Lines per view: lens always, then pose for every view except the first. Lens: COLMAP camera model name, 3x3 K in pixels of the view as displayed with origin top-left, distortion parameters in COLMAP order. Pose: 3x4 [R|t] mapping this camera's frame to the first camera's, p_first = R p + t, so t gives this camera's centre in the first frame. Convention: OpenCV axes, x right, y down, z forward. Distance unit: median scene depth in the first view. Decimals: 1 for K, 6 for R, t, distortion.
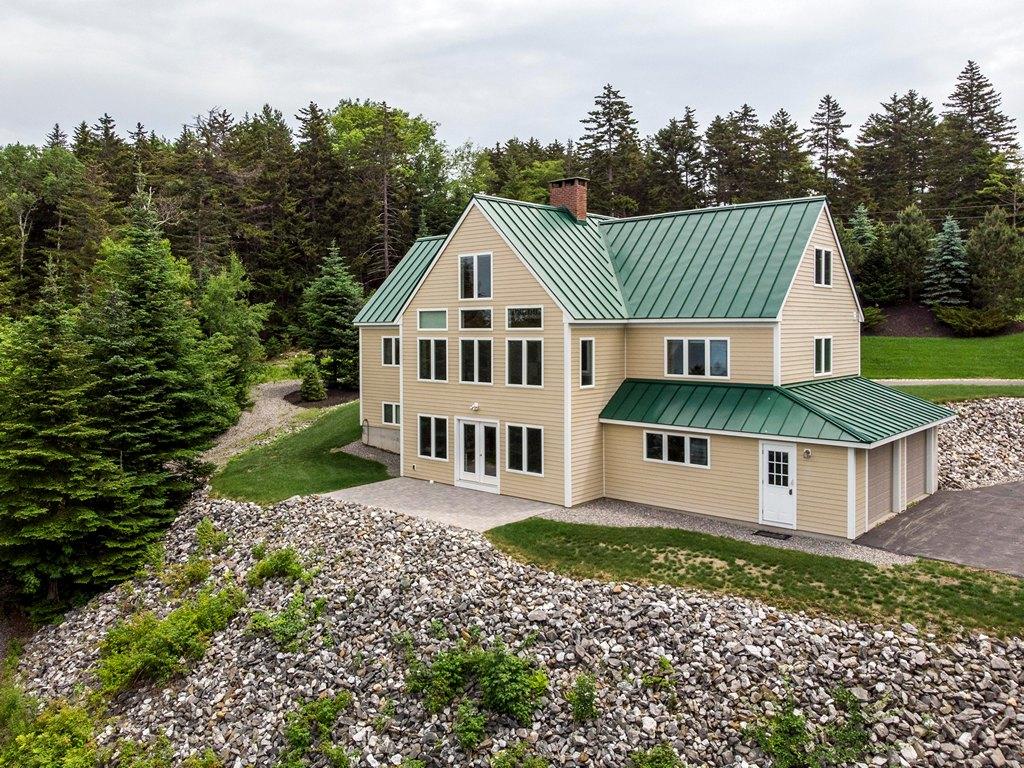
lens RADIAL K [[775.1, 0, 511.5], [0, 775.1, 366.0], [0, 0, 1]] dist [-0.001369, -0.003832]
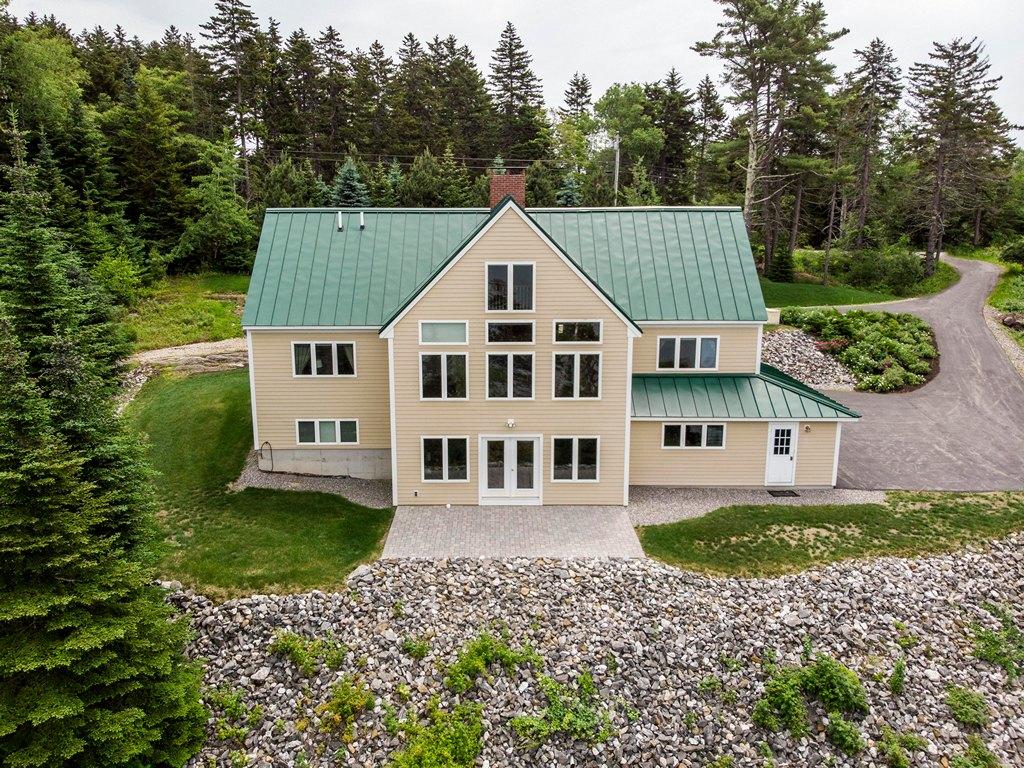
lens RADIAL K [[739.6, 0, 512.0], [0, 739.6, 384.0], [0, 0, 1]] dist [0.004808, 0.003614]
pose [[0.756502, -0.136492, 0.639590, -0.652854], [0.032014, 0.984535, 0.172238, -0.159935], [-0.653208, -0.109823, 0.749172, 0.331976]]
